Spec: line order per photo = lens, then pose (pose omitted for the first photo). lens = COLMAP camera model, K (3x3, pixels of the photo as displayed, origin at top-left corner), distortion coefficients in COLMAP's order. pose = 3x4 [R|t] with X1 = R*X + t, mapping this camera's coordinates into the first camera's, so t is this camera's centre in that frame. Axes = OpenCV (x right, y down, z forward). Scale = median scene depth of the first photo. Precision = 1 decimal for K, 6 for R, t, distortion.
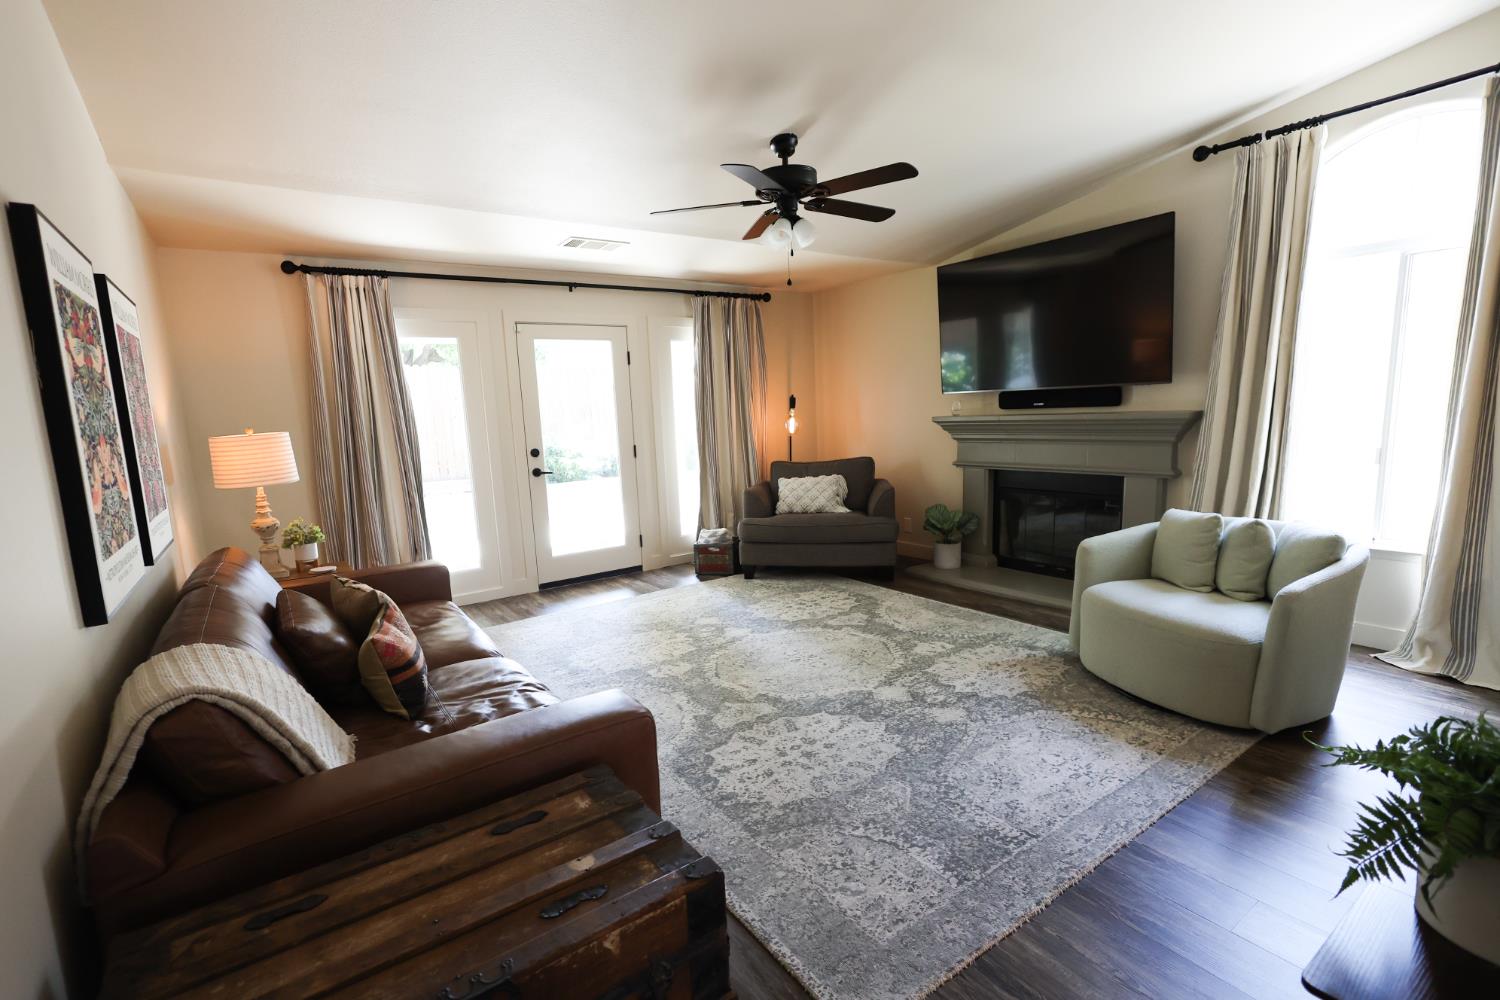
lens RADIAL K [[692.0, 0, 737.2], [0, 692.0, 508.6], [0, 0, 1]] dist [-0.004112, -0.000020]
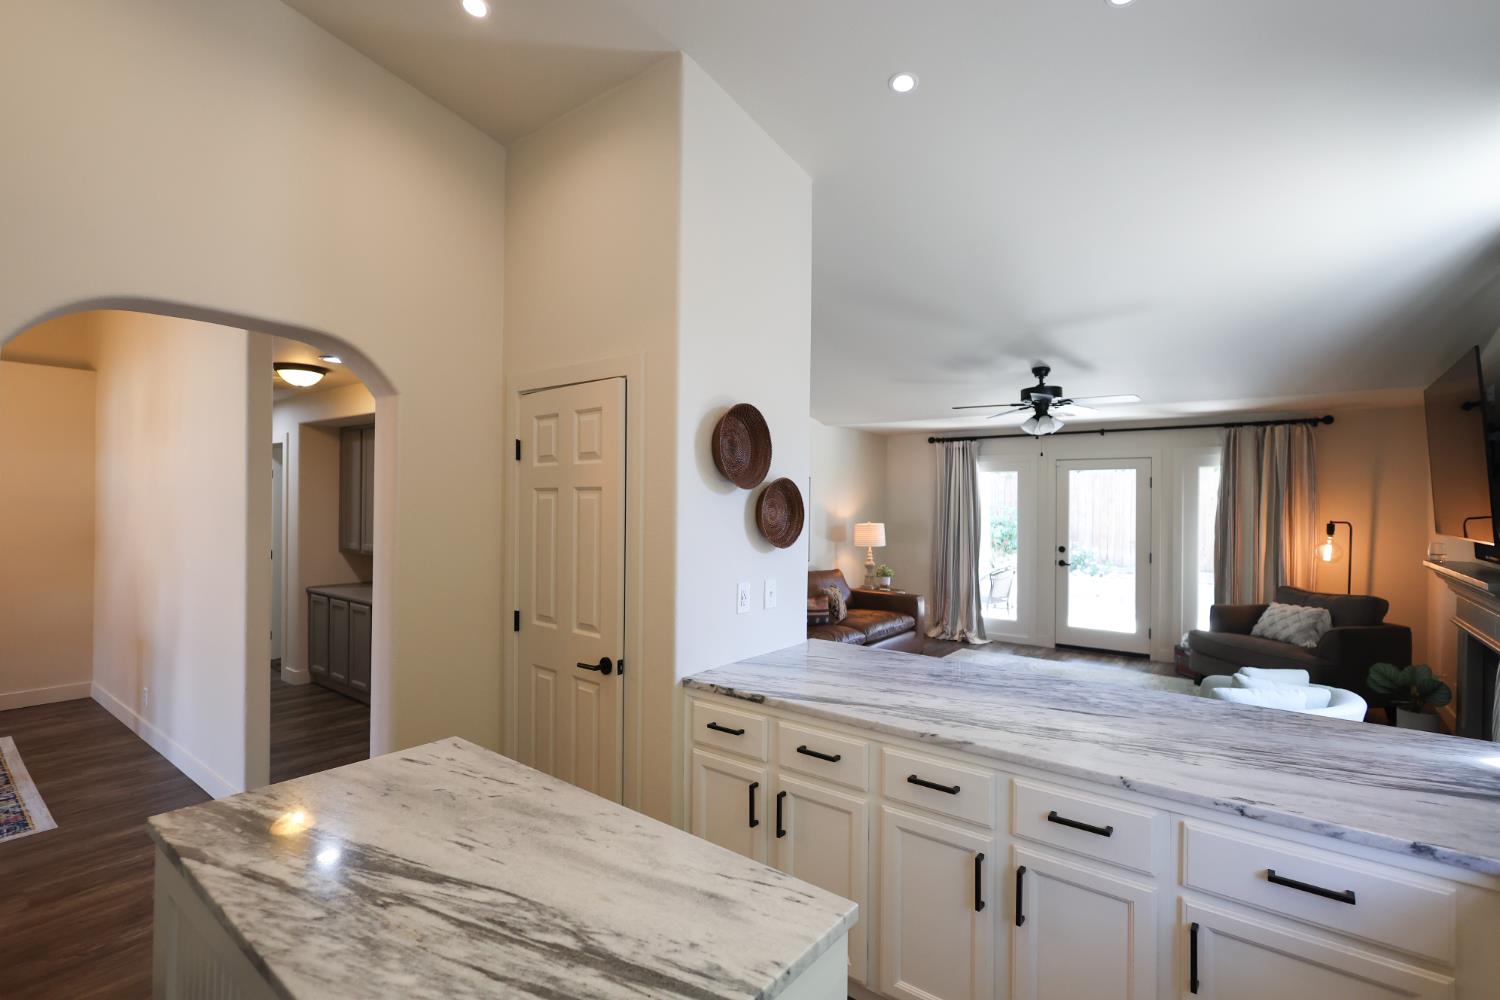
lens RADIAL K [[688.9, 0, 750.0], [0, 688.9, 500.0], [0, 0, 1]] dist [0.000387, -0.000710]
pose [[0.304142, 0.043750, -0.951621, 1.210757], [-0.160244, 0.987060, -0.005836, -0.099221], [0.939052, 0.154267, 0.307218, -0.068658]]
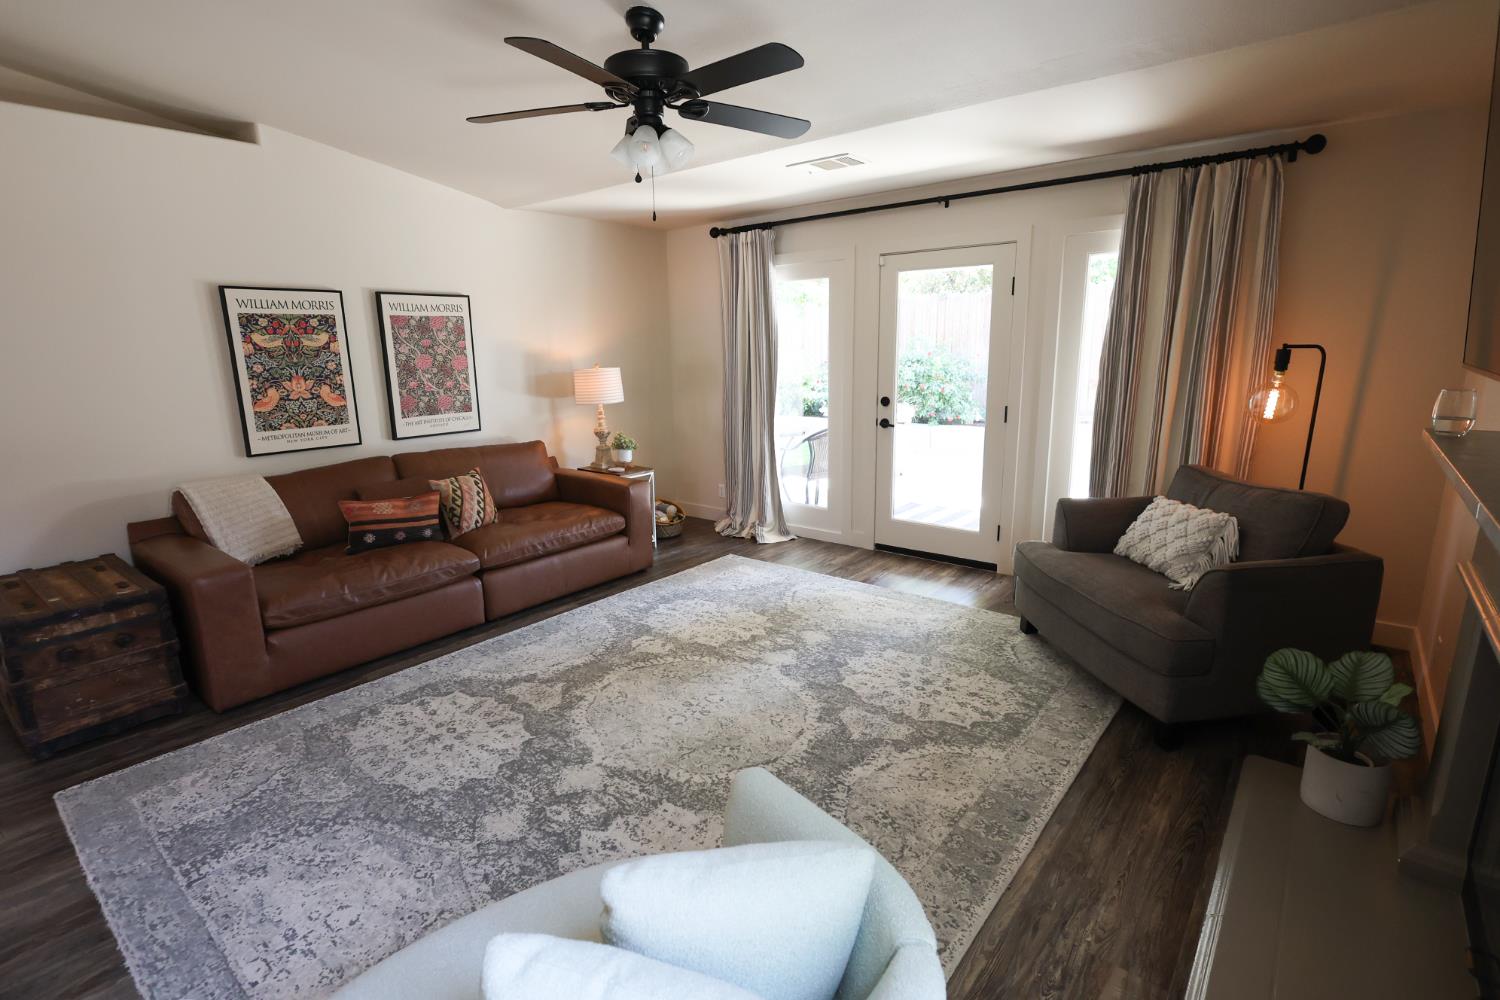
lens RADIAL K [[719.4, 0, 745.8], [0, 719.4, 501.9], [0, 0, 1]] dist [-0.002830, 0.000965]
pose [[0.276495, 0.246211, -0.928940, 0.799035], [-0.133694, 0.967079, 0.216527, -0.188902], [0.951670, 0.064325, 0.300310, 0.787006]]
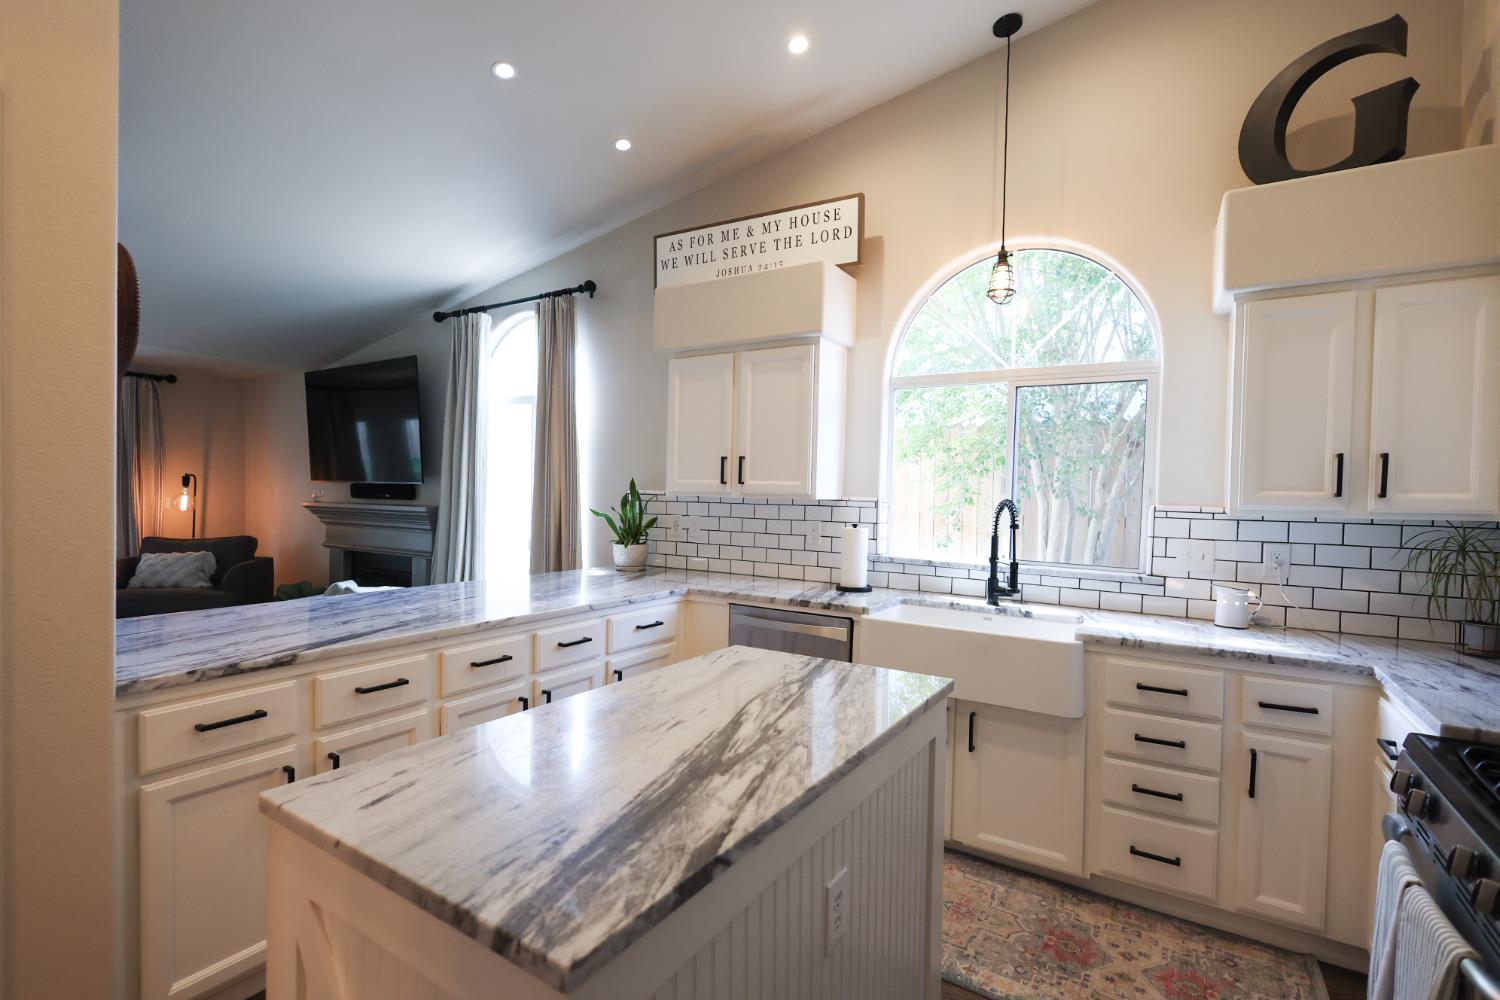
lens RADIAL K [[688.9, 0, 750.0], [0, 688.9, 500.0], [0, 0, 1]] dist [0.000387, -0.000710]
pose [[0.915845, 0.058817, 0.397201, 0.728042], [-0.002090, 0.989898, -0.141764, 0.029730], [-0.401527, 0.129004, 0.906716, -0.426447]]
